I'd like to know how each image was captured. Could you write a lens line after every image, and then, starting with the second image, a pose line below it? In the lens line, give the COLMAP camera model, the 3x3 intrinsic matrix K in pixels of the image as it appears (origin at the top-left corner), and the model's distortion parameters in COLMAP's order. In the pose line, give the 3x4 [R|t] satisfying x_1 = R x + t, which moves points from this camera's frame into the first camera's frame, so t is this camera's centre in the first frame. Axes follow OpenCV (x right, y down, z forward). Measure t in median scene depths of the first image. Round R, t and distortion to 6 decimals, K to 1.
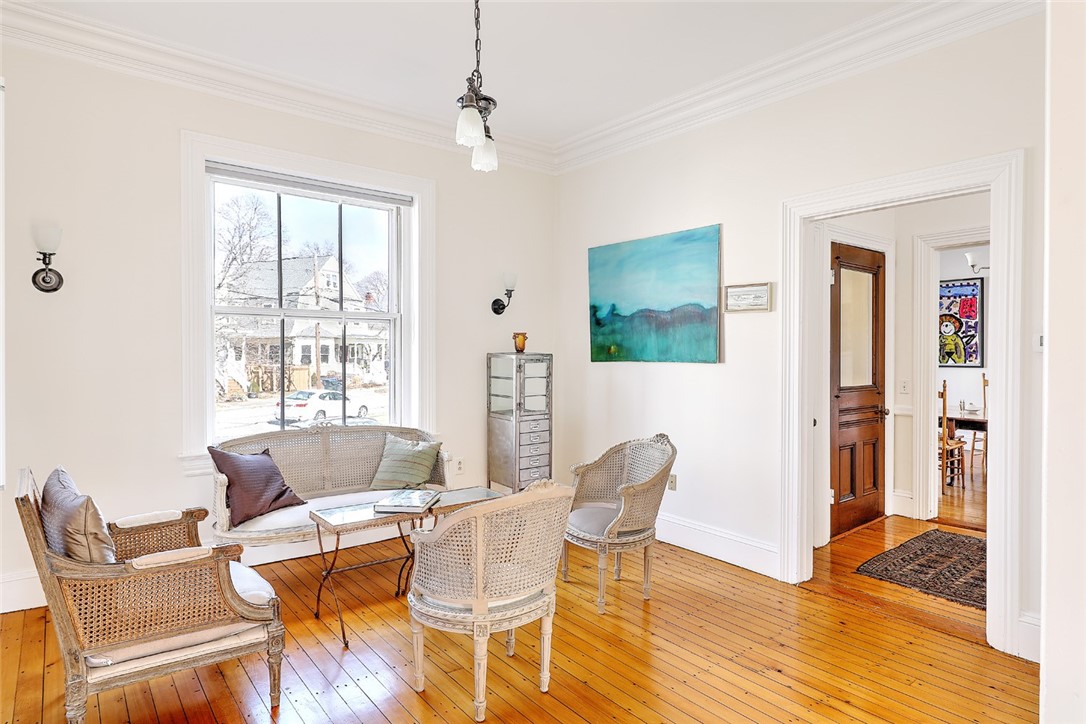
lens RADIAL K [[606.7, 0, 543.0], [0, 606.7, 362.0], [0, 0, 1]] dist [-0.001345, -0.000244]
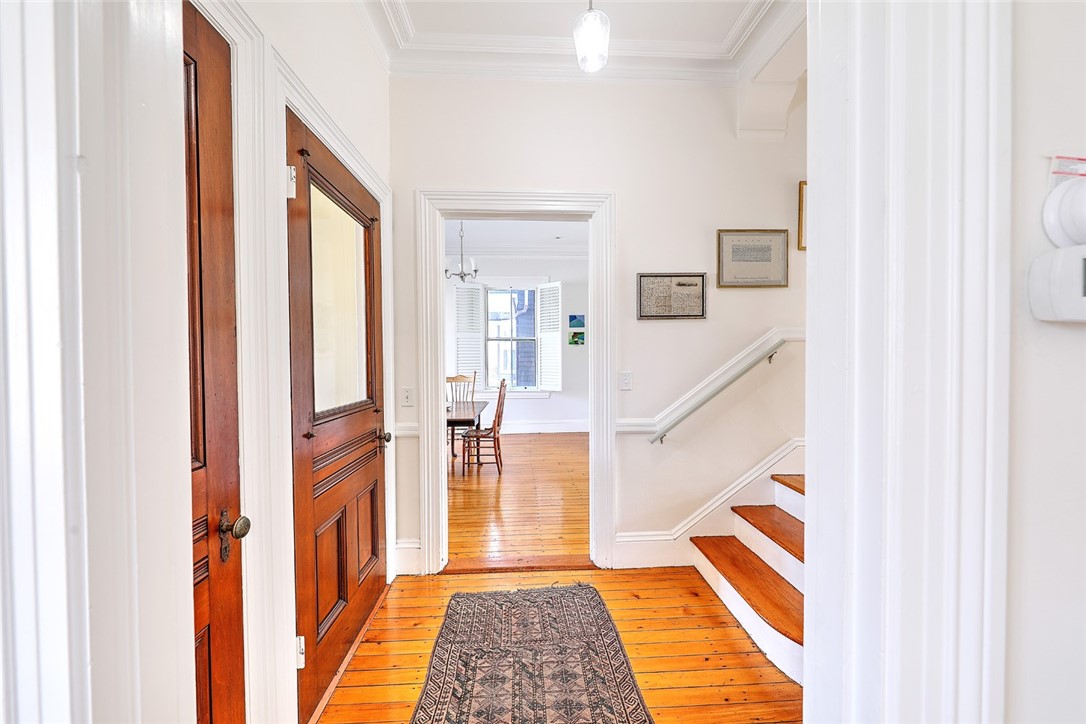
lens RADIAL K [[411.6, 0, 543.0], [0, 411.6, 362.0], [0, 0, 1]] dist [-0.000305, -0.000043]
pose [[0.584017, -0.016075, 0.811583, 0.296144], [0.018660, 0.999806, 0.006375, -0.001446], [-0.811527, 0.011421, 0.584203, 0.589017]]
